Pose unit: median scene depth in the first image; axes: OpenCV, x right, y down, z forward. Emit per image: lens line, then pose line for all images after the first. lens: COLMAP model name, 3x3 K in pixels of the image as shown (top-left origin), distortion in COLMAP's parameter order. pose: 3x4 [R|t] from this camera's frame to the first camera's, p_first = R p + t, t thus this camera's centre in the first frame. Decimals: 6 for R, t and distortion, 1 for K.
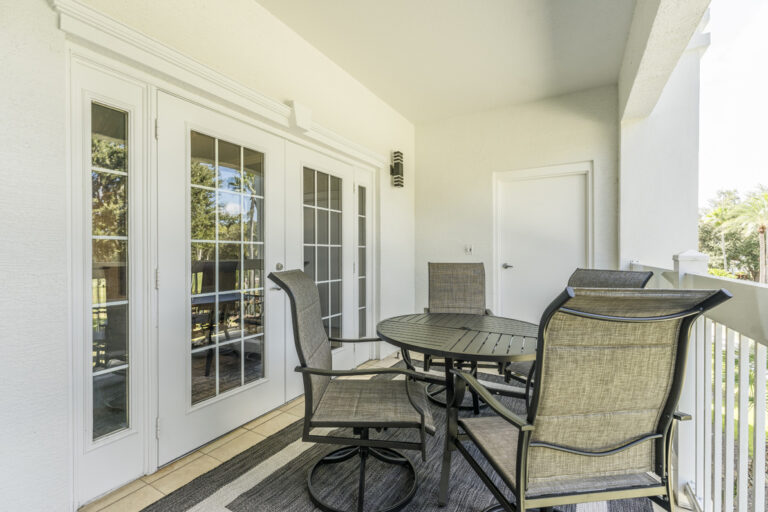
lens RADIAL K [[348.2, 0, 384.2], [0, 348.2, 259.1], [0, 0, 1]] dist [0.004075, -0.001263]
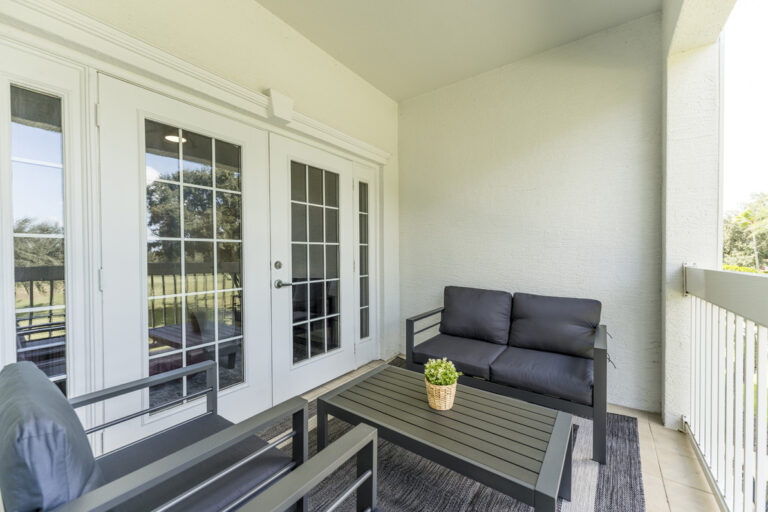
lens RADIAL K [[295.2, 0, 385.1], [0, 295.2, 253.8], [0, 0, 1]] dist [-0.012571, 0.000744]
pose [[0.990936, 0.002070, -0.134322, 0.124683], [-0.003330, 0.999953, -0.009156, -0.003679], [0.134297, 0.009521, 0.990895, 0.216941]]
